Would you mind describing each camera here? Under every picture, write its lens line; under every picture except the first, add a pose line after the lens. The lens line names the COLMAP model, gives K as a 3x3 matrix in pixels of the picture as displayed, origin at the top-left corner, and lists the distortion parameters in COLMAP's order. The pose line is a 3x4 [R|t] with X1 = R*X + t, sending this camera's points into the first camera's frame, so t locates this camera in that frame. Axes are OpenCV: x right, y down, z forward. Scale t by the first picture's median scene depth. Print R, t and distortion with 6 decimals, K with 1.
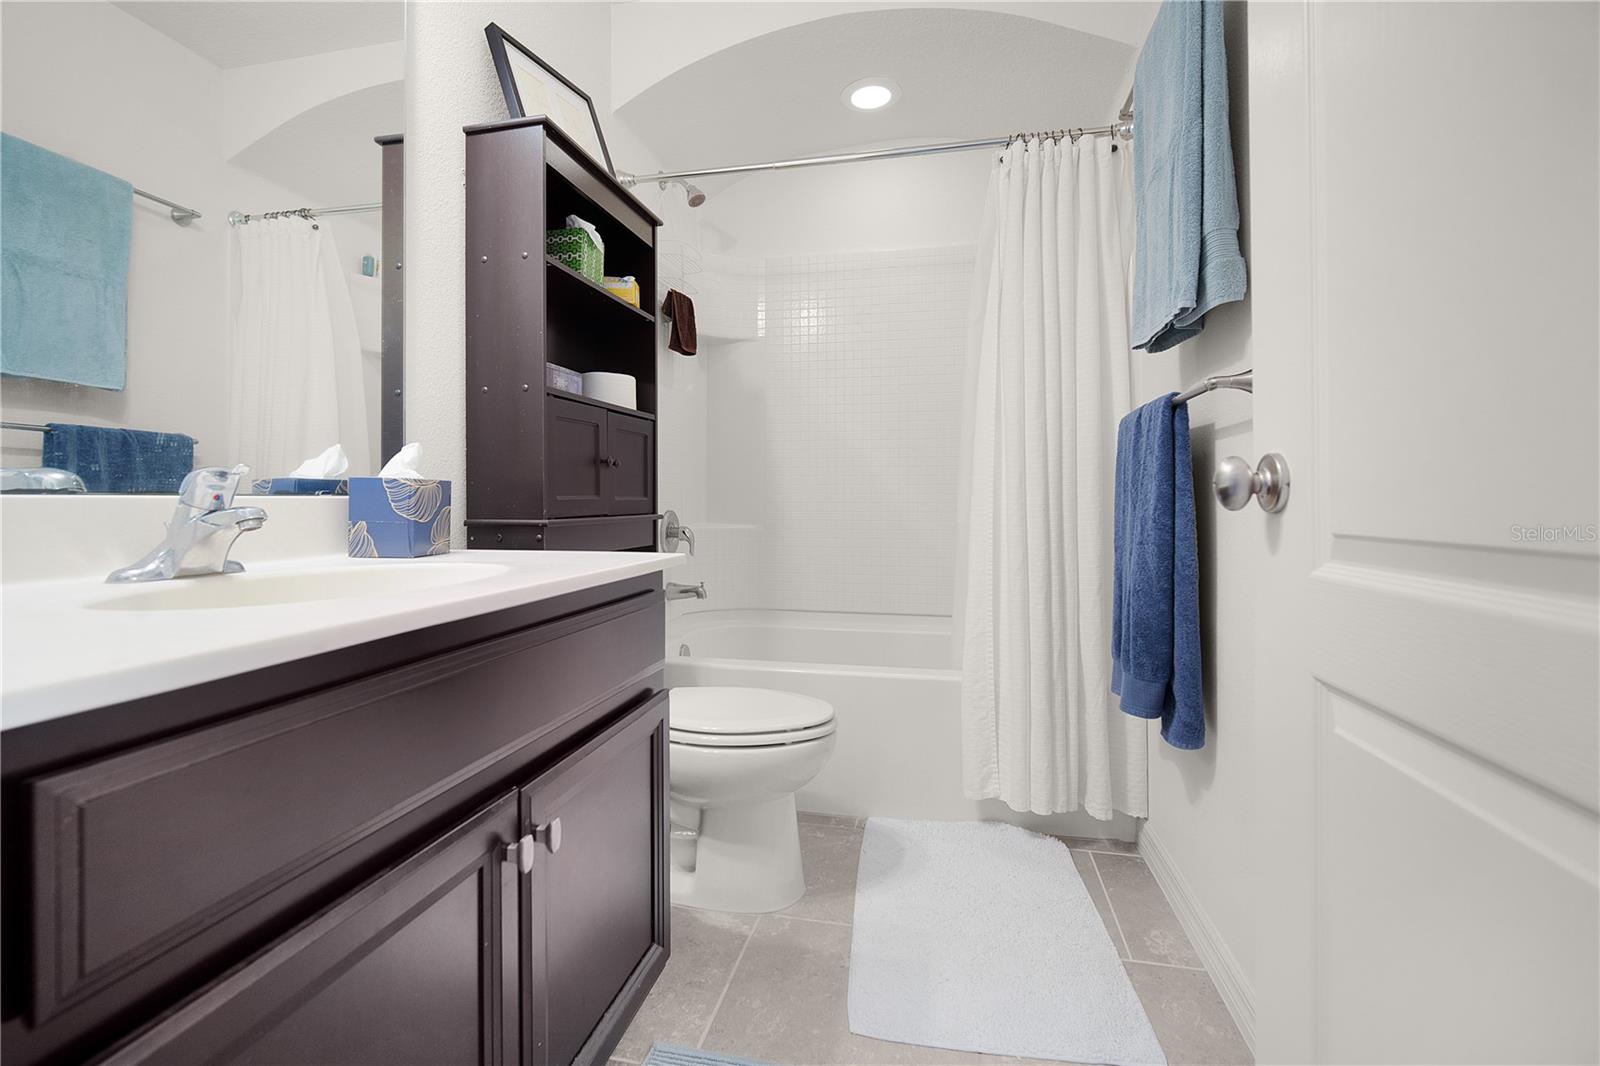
lens RADIAL K [[721.7, 0, 819.2], [0, 721.7, 491.8], [0, 0, 1]] dist [-0.017066, 0.004969]
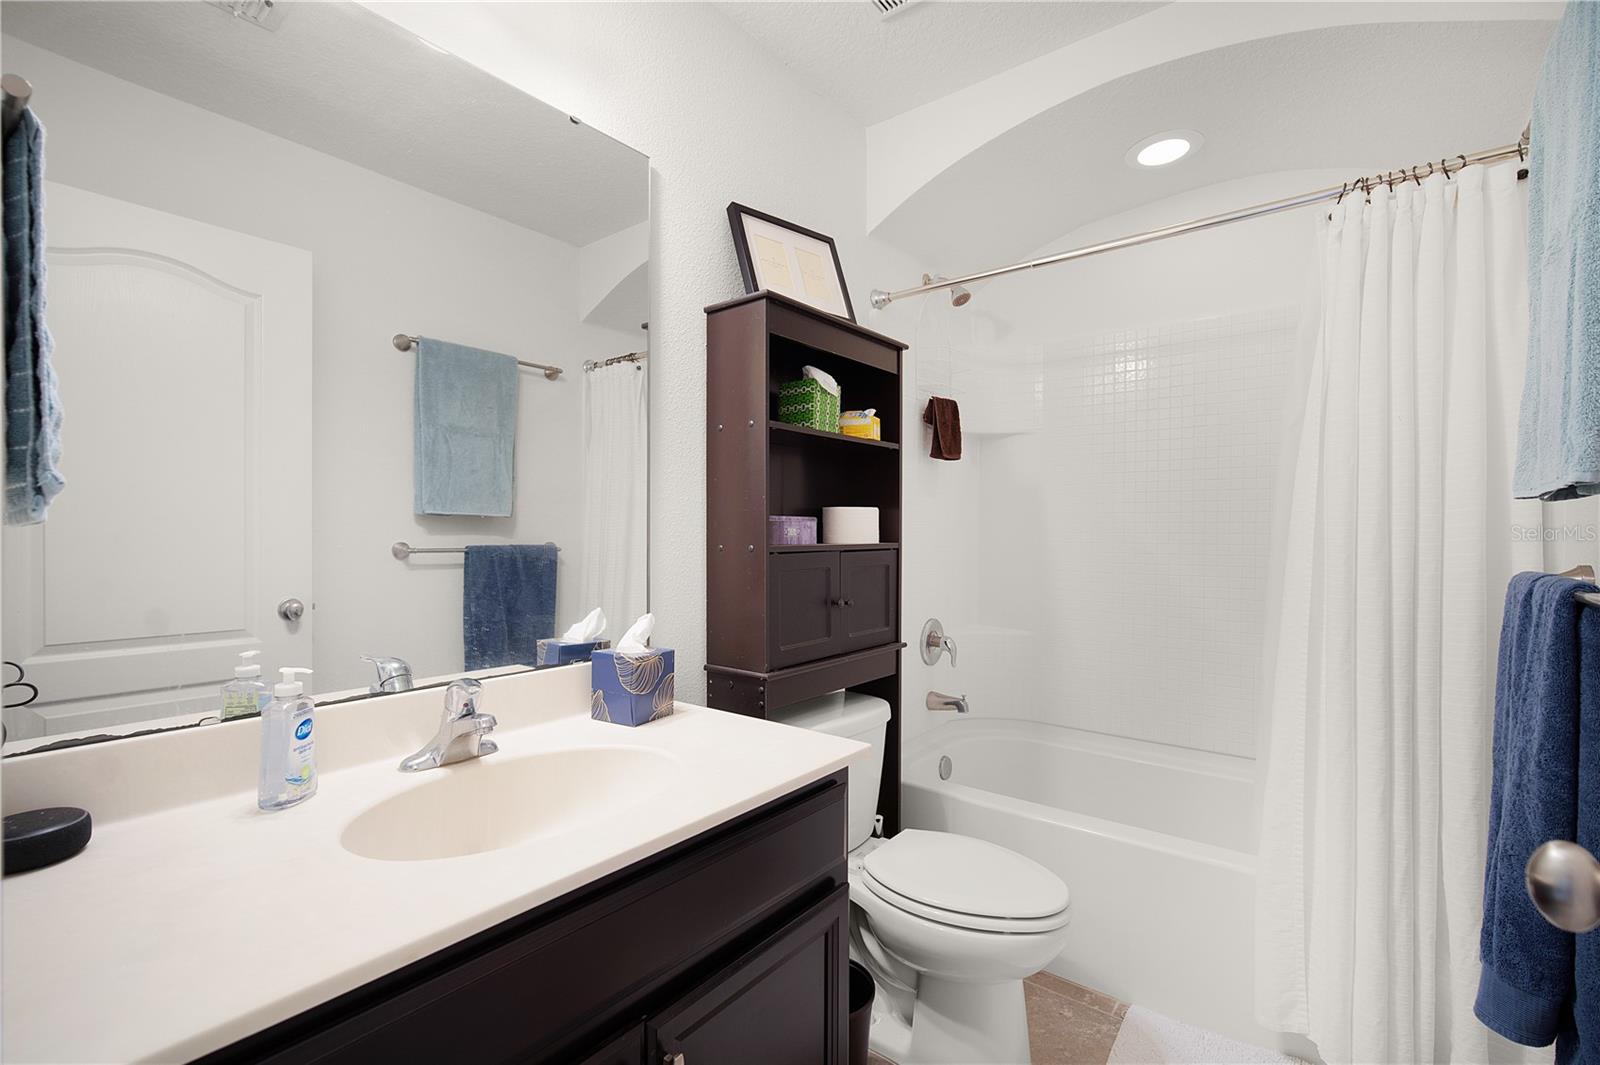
lens RADIAL K [[721.7, 0, 807.5], [0, 721.7, 536.6], [0, 0, 1]] dist [-0.017066, 0.004969]
pose [[0.893105, 0.015230, -0.449591, 0.108968], [-0.009465, 0.999842, 0.015068, -0.133992], [0.449749, -0.009202, 0.893108, 0.063426]]
